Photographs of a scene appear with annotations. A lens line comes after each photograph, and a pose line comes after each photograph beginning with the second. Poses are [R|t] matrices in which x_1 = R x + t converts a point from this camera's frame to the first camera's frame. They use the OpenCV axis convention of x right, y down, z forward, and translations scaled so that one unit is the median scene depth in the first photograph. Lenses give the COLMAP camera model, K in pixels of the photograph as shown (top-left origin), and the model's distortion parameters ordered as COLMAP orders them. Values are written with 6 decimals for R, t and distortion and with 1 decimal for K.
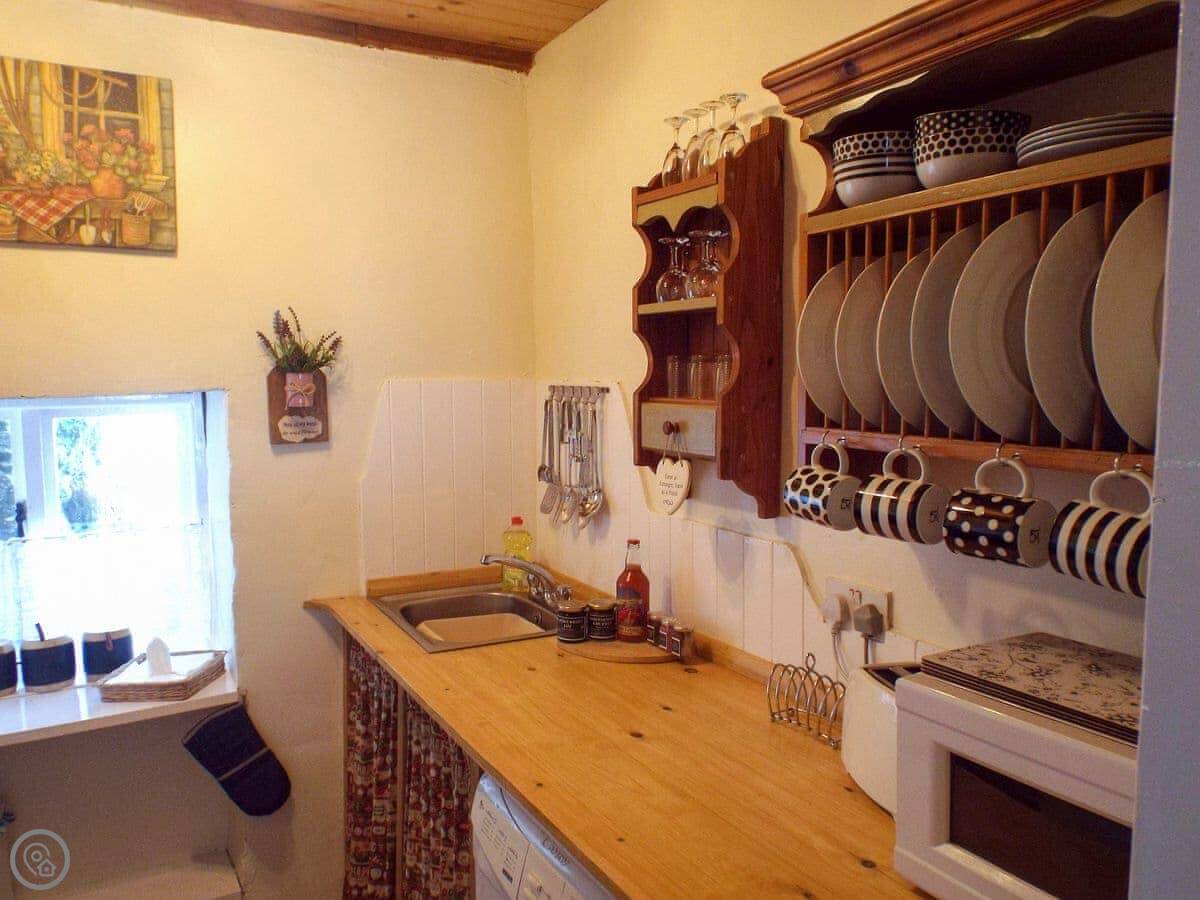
lens RADIAL K [[902.0, 0, 601.0], [0, 902.0, 451.8], [0, 0, 1]] dist [0.008483, -0.005800]
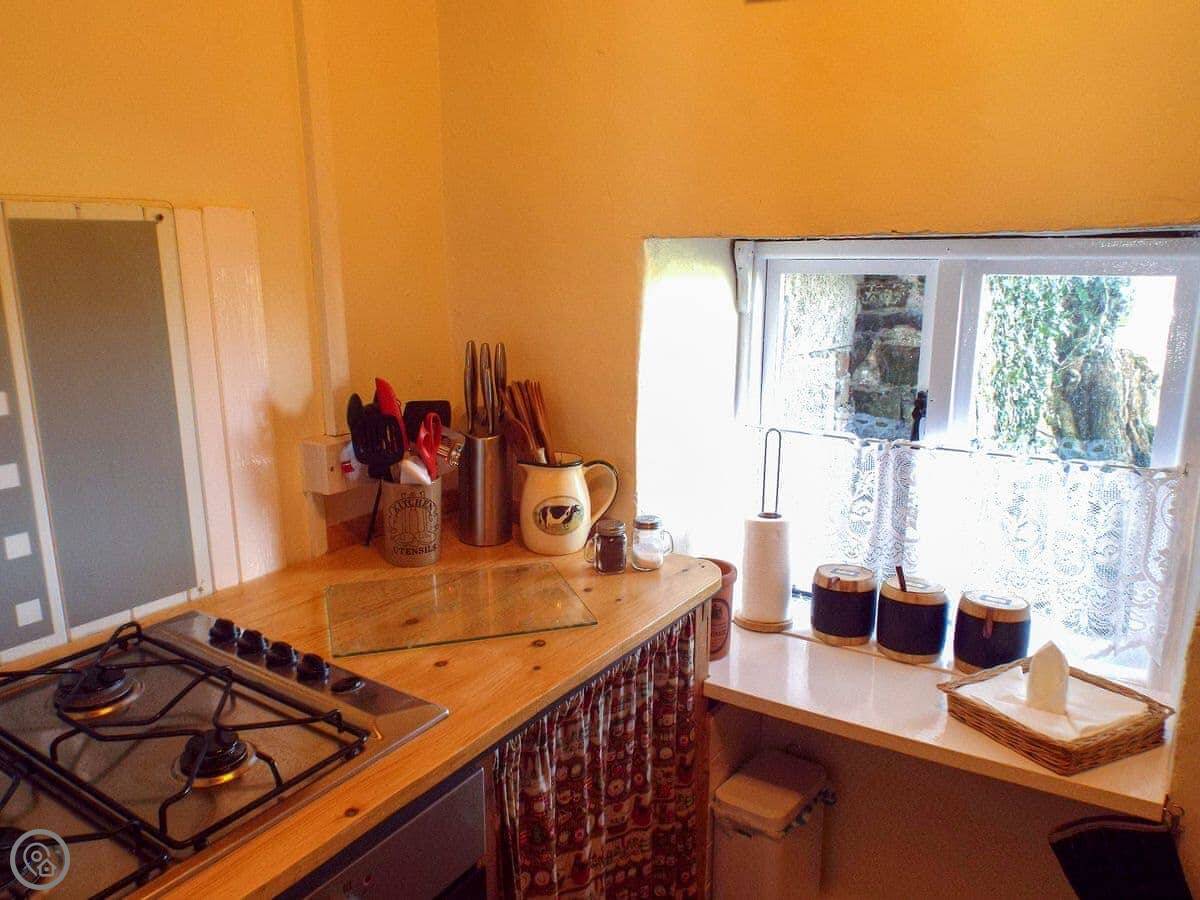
lens RADIAL K [[902.0, 0, 600.8], [0, 902.0, 451.5], [0, 0, 1]] dist [0.008483, -0.005800]
pose [[0.447868, 0.206750, -0.869867, -0.125980], [-0.074861, 0.978152, 0.193943, -0.017642], [0.890960, -0.021742, 0.453561, 0.455098]]
